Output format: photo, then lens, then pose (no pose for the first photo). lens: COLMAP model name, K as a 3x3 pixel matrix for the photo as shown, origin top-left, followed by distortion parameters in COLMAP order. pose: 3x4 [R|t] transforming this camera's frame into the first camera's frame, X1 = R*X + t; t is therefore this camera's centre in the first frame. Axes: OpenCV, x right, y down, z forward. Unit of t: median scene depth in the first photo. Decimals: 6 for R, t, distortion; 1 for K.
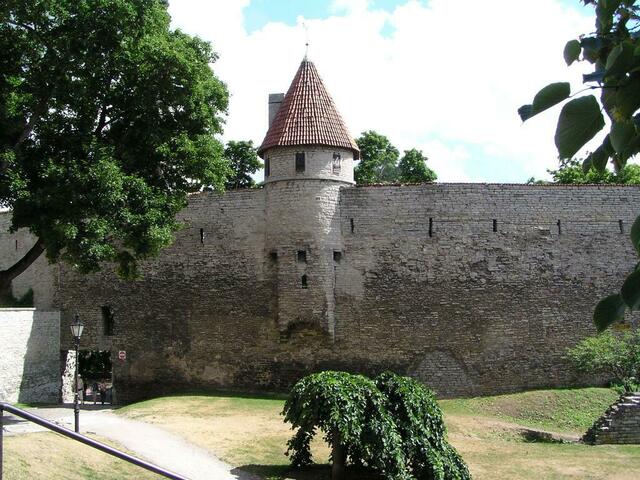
lens RADIAL K [[719.2, 0, 320.5], [0, 719.2, 242.8], [0, 0, 1]] dist [-0.114766, 0.000000]
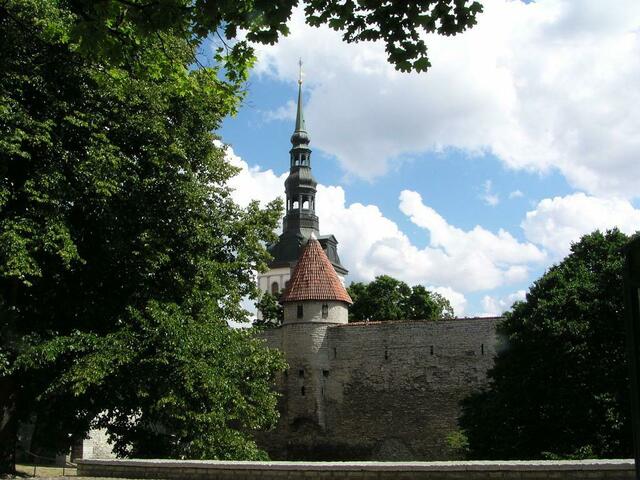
lens RADIAL K [[719.2, 0, 319.9], [0, 719.2, 238.3], [0, 0, 1]] dist [-0.114766, 0.000000]
pose [[0.956260, -0.064804, -0.285250, 0.457131], [0.030360, 0.991873, -0.123560, -0.076938], [0.290939, 0.109495, 0.950455, -0.455763]]
